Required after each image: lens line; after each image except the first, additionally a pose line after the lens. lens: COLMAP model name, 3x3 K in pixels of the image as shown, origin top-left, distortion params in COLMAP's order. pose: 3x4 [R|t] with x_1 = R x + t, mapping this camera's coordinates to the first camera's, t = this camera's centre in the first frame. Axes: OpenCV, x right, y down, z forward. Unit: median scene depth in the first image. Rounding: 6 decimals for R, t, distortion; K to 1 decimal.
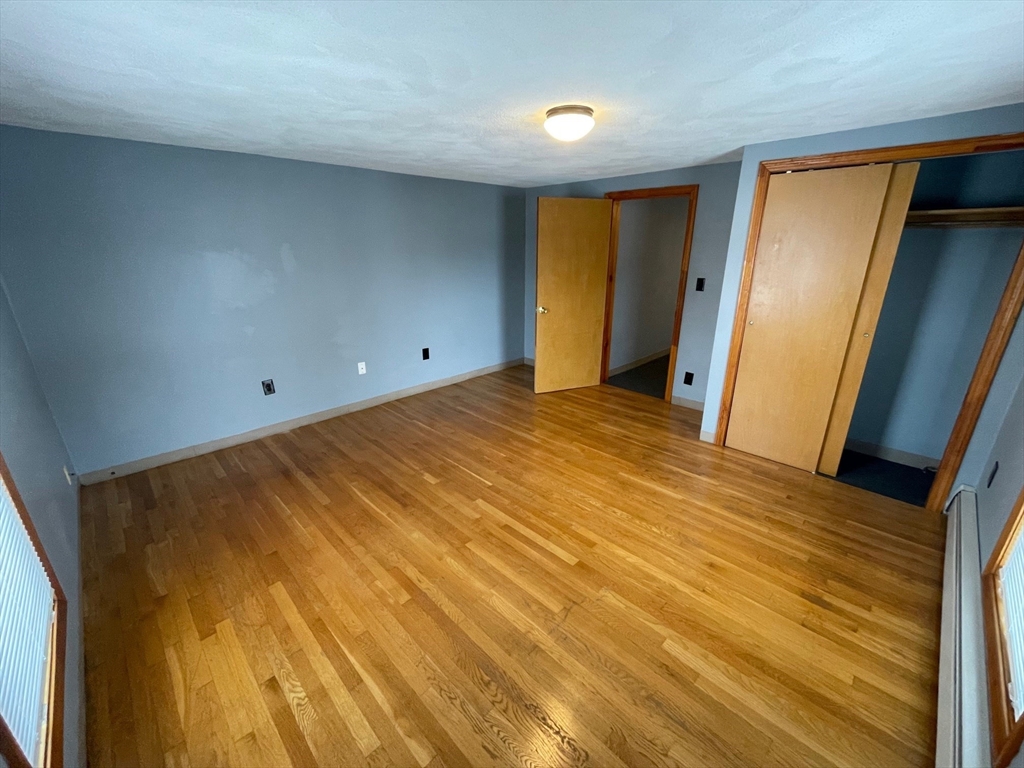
lens RADIAL K [[417.9, 0, 513.9], [0, 417.9, 383.3], [0, 0, 1]] dist [-0.000838, -0.000435]
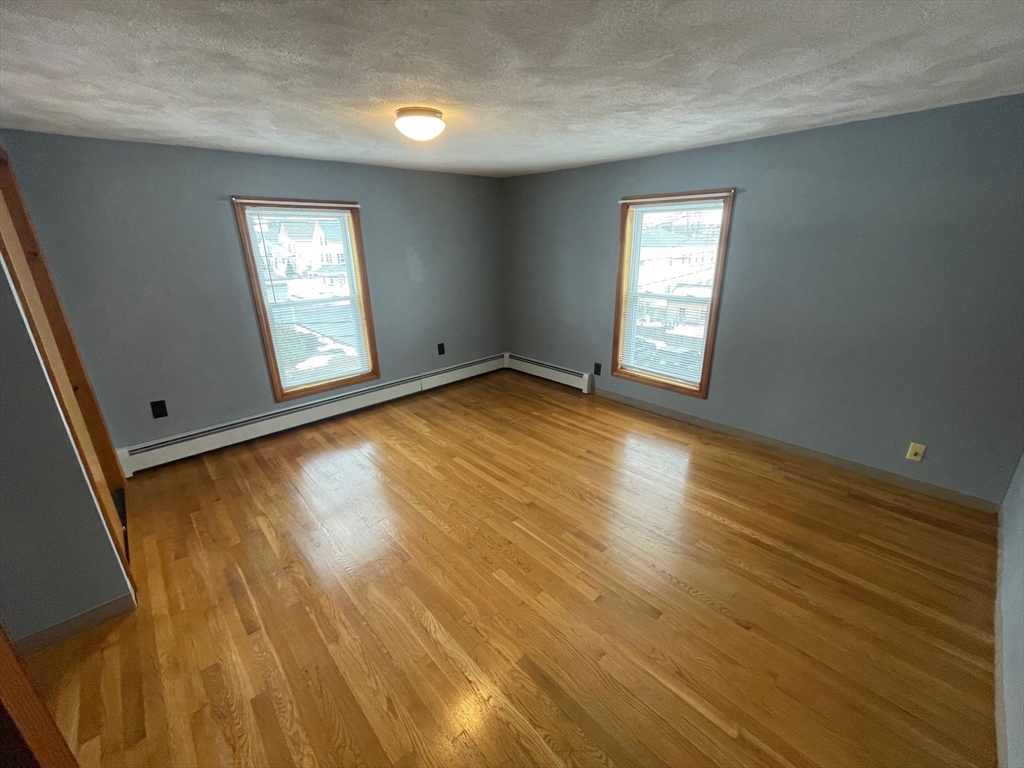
lens RADIAL K [[417.9, 0, 513.9], [0, 417.9, 383.3], [0, 0, 1]] dist [-0.000838, -0.000435]
pose [[-0.998974, 0.008646, 0.044447, -0.123341], [0.034163, 0.788176, 0.614501, -0.658737], [-0.029719, 0.615389, -0.787663, 1.947322]]
